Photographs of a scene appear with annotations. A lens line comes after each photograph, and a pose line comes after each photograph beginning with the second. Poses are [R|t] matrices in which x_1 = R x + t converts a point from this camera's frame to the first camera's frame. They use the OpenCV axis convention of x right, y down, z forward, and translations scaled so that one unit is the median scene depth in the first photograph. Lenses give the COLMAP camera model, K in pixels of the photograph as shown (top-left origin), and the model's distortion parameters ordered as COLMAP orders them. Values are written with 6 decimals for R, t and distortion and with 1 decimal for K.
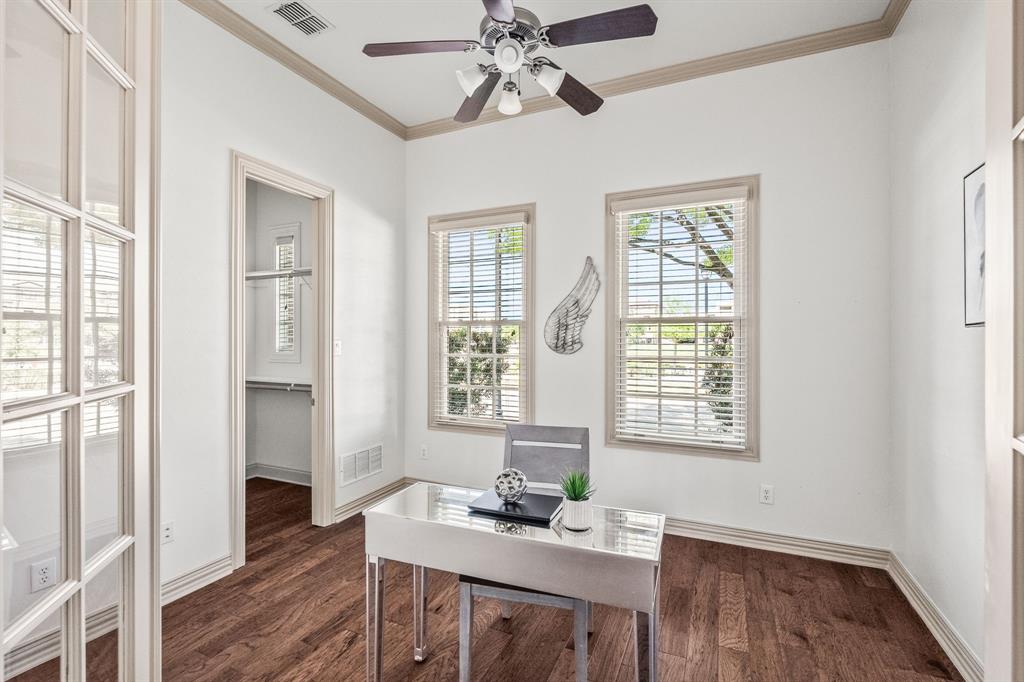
lens RADIAL K [[459.4, 0, 515.7], [0, 459.4, 337.1], [0, 0, 1]] dist [-0.000822, -0.000004]
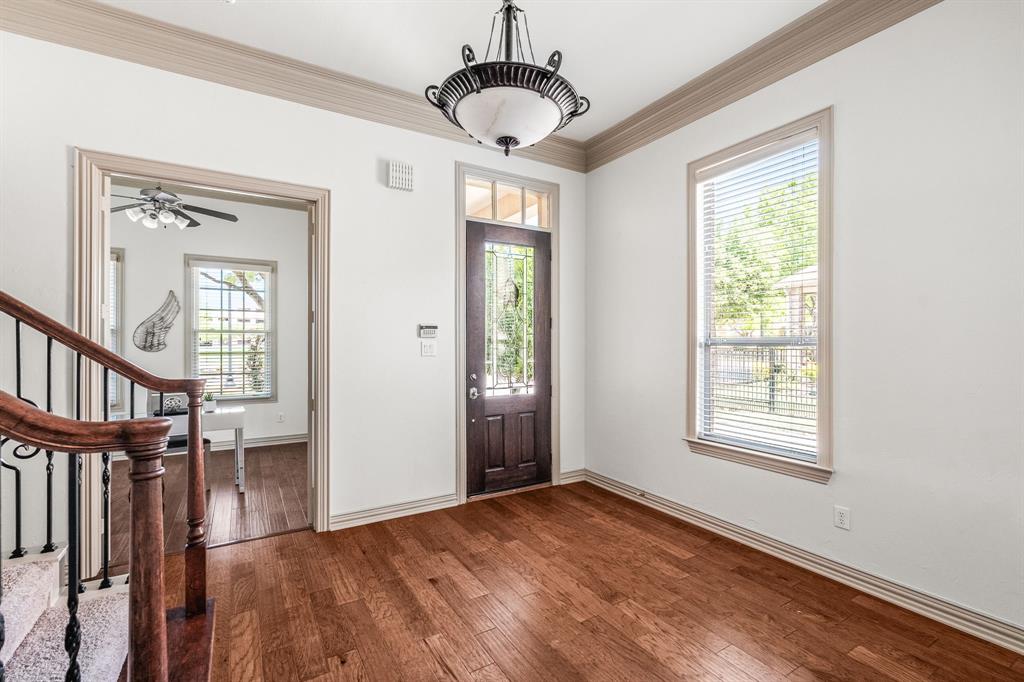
lens RADIAL K [[454.5, 0, 512.0], [0, 454.5, 341.0], [0, 0, 1]] dist [-0.000963, -0.000116]
pose [[0.572191, -0.000223, 0.820120, -0.452975], [-0.000924, 0.999999, 0.000917, -0.001975], [-0.820120, -0.001283, 0.572190, -0.865446]]
